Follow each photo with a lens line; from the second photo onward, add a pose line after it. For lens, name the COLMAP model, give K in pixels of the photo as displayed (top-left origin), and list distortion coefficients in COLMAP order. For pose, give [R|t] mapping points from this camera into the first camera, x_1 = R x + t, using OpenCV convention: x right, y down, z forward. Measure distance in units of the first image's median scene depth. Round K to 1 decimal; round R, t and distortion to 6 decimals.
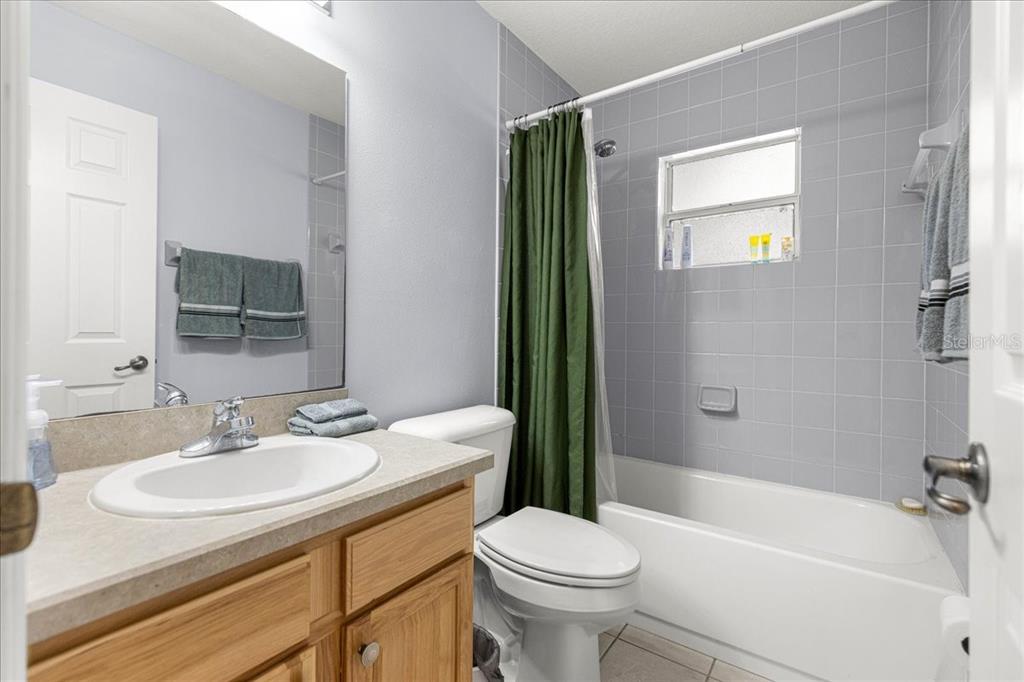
lens RADIAL K [[463.7, 0, 508.2], [0, 463.7, 345.4], [0, 0, 1]] dist [0.002327, 0.000229]
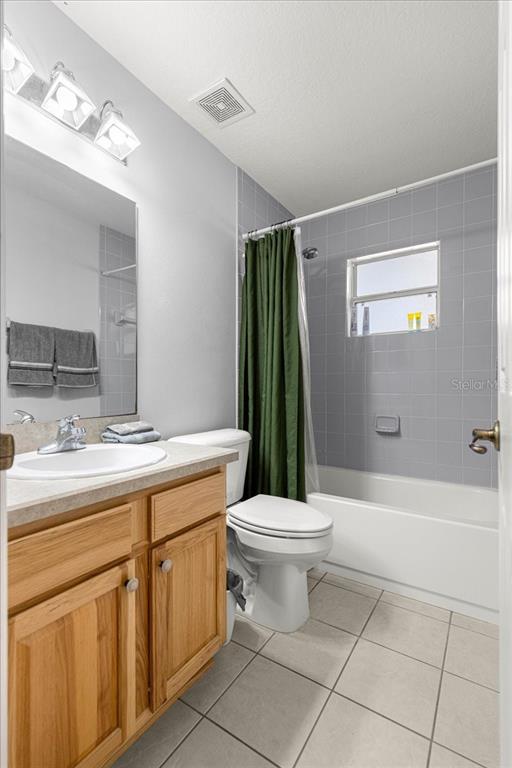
lens RADIAL K [[347.8, 0, 259.3], [0, 347.8, 401.1], [0, 0, 1]] dist [0.002327, 0.000229]
pose [[0.998839, -0.010229, 0.047082, -0.008467], [0.009608, 0.999864, 0.013399, 0.027881], [-0.047212, -0.012931, 0.998801, -0.104987]]
